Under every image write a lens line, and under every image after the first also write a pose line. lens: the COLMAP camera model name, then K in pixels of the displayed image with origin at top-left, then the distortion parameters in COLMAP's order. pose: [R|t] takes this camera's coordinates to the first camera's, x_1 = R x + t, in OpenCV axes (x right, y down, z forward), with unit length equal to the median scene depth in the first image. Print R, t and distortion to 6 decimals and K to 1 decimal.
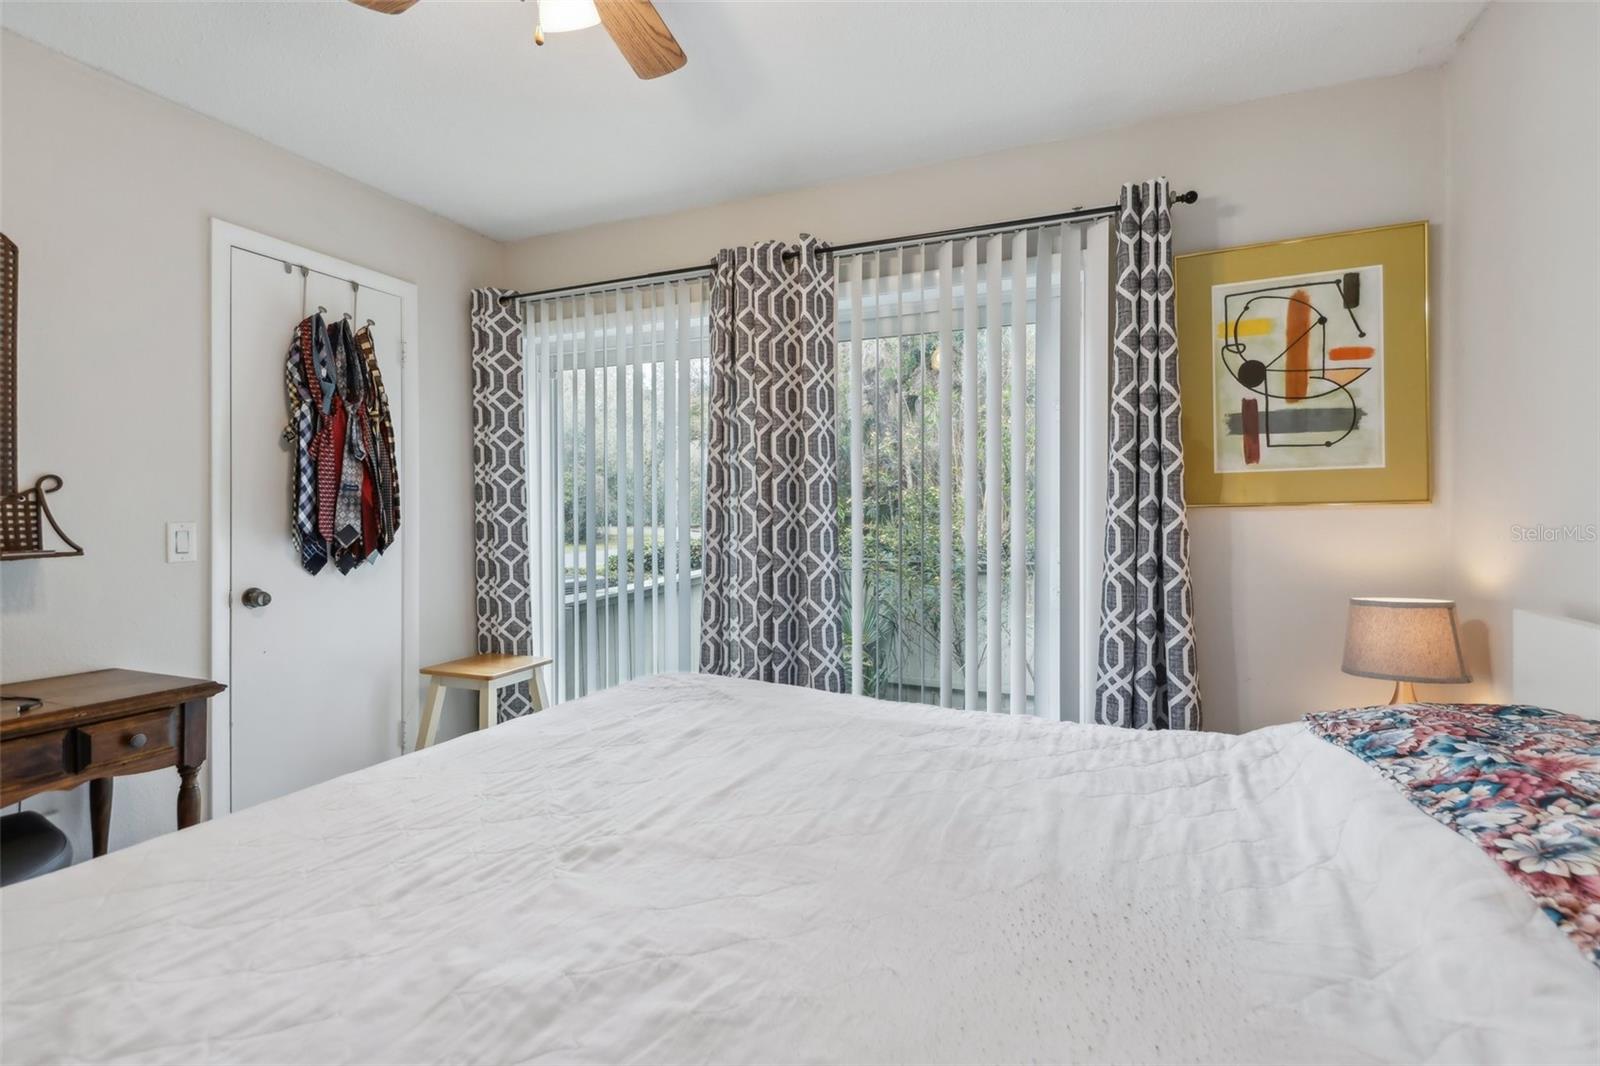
lens RADIAL K [[744.7, 0, 797.9], [0, 744.7, 511.3], [0, 0, 1]] dist [0.015344, -0.007382]
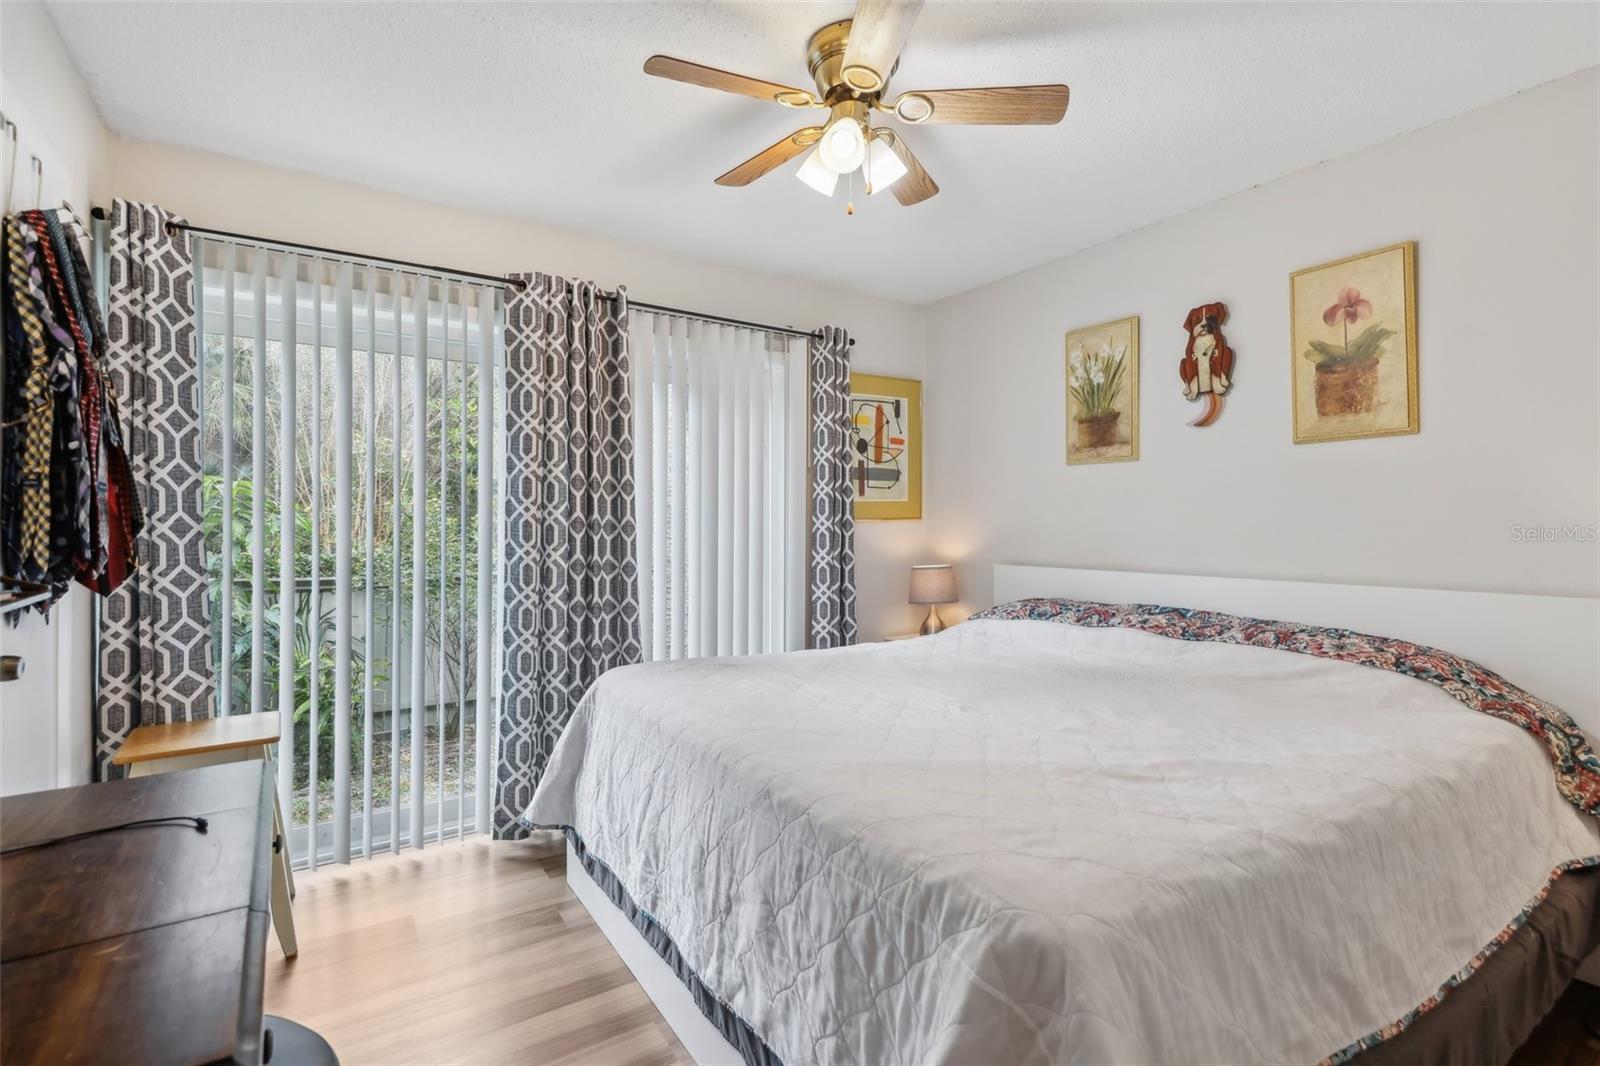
lens RADIAL K [[744.7, 0, 797.9], [0, 744.7, 511.3], [0, 0, 1]] dist [0.015344, -0.007382]
pose [[0.550760, 0.014232, 0.834542, -0.961920], [0.000503, 0.999849, -0.017383, 0.002233], [-0.834664, 0.009994, 0.550669, 0.153792]]
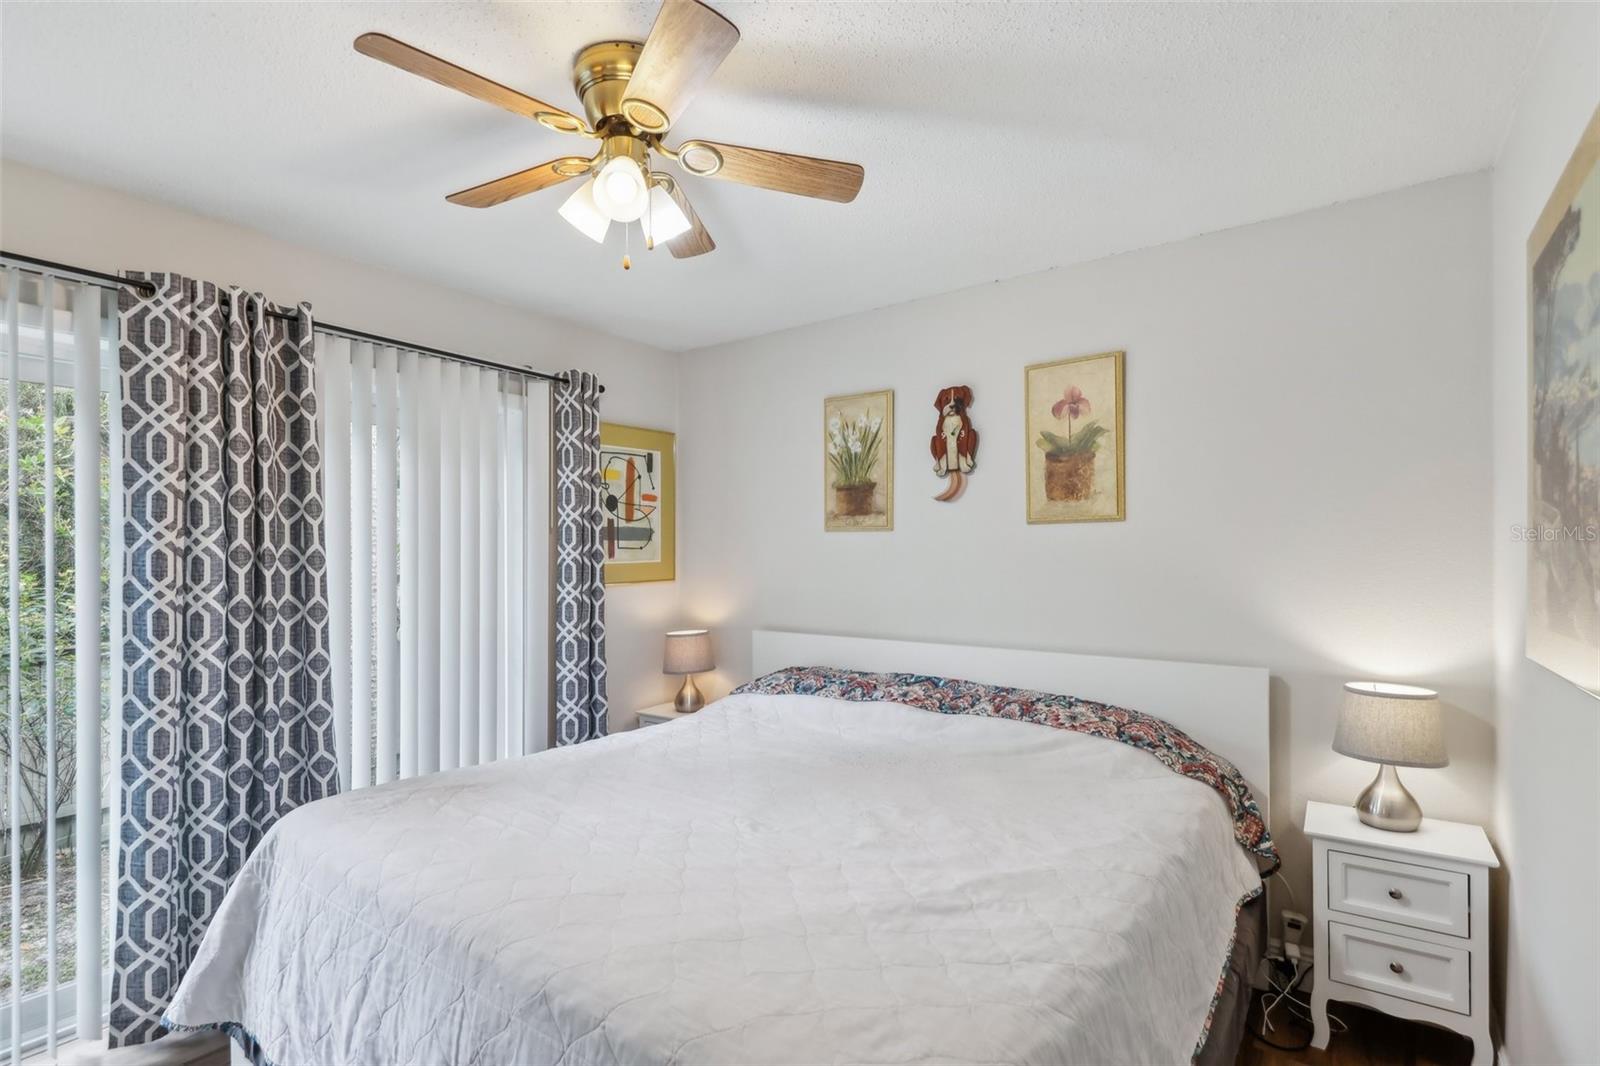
lens RADIAL K [[757.5, 0, 797.1], [0, 757.5, 552.6], [0, 0, 1]] dist [0.013146, -0.006842]
pose [[0.223449, -0.000616, 0.974715, -0.909306], [0.003687, 0.999993, -0.000213, -0.075515], [-0.974709, 0.003641, 0.223450, 0.244651]]
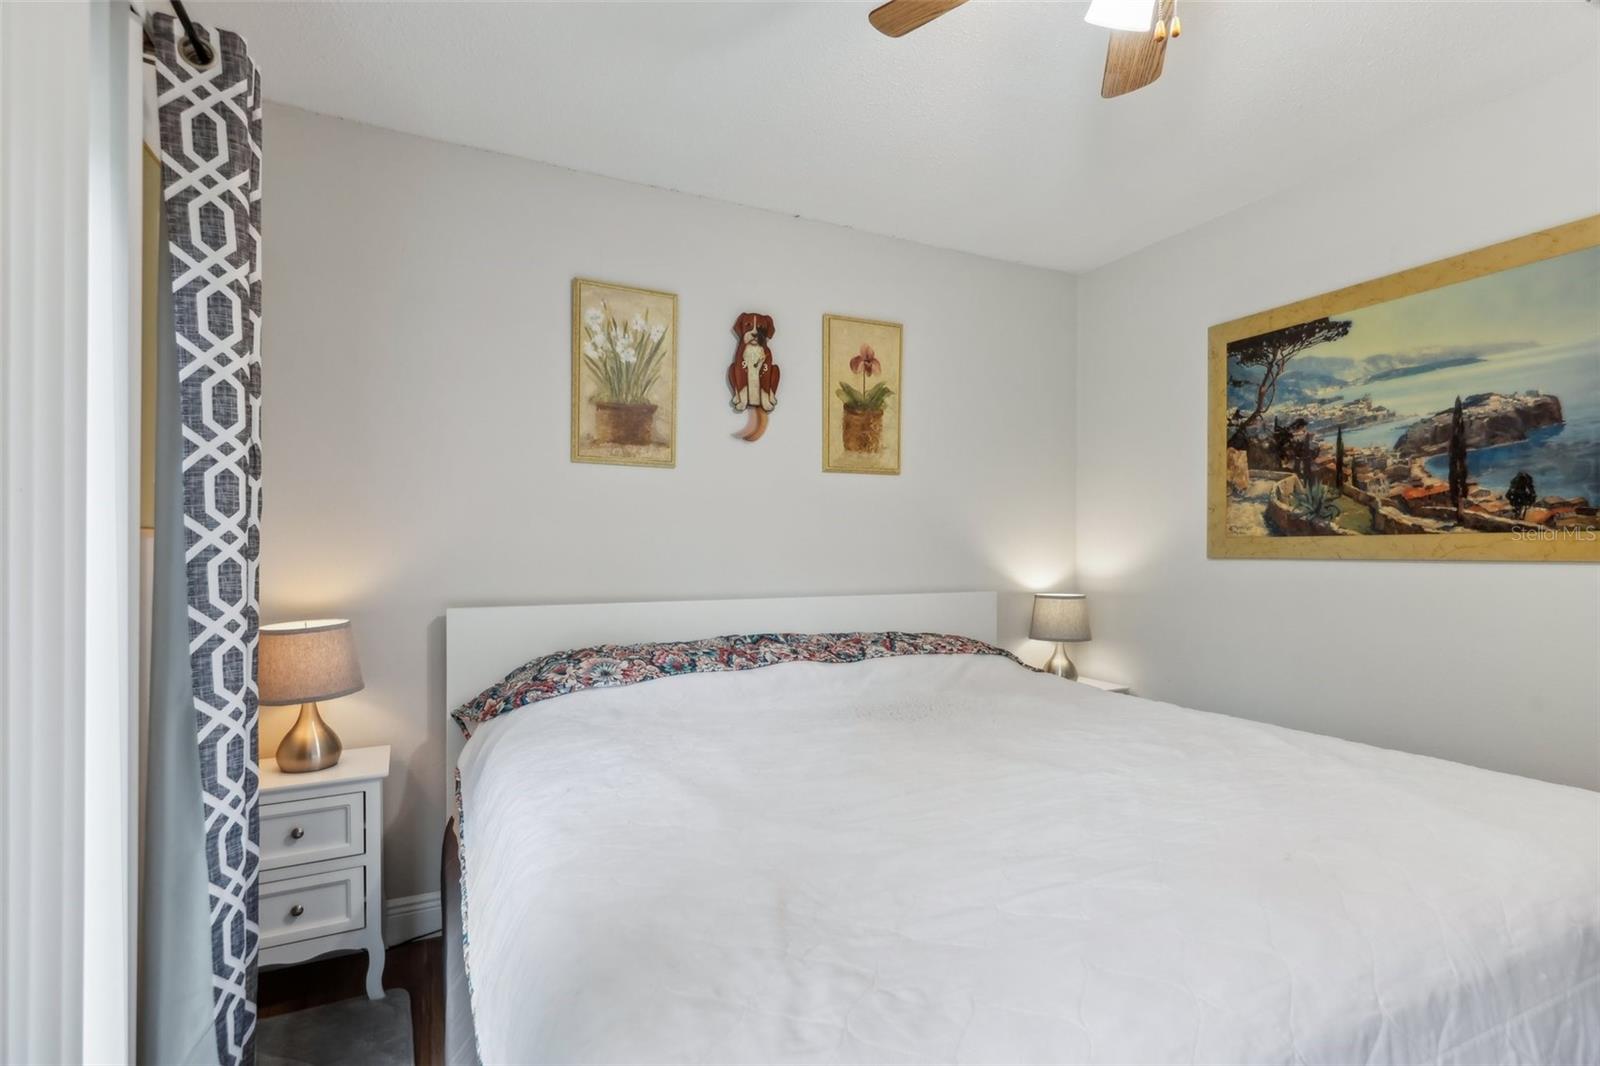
lens RADIAL K [[757.5, 0, 797.1], [0, 757.5, 552.6], [0, 0, 1]] dist [0.013146, -0.006842]
pose [[-0.760942, -0.001097, 0.648819, -0.363011], [0.001408, 0.999993, 0.003342, 0.012467], [-0.648818, 0.003456, -0.760936, 1.178649]]
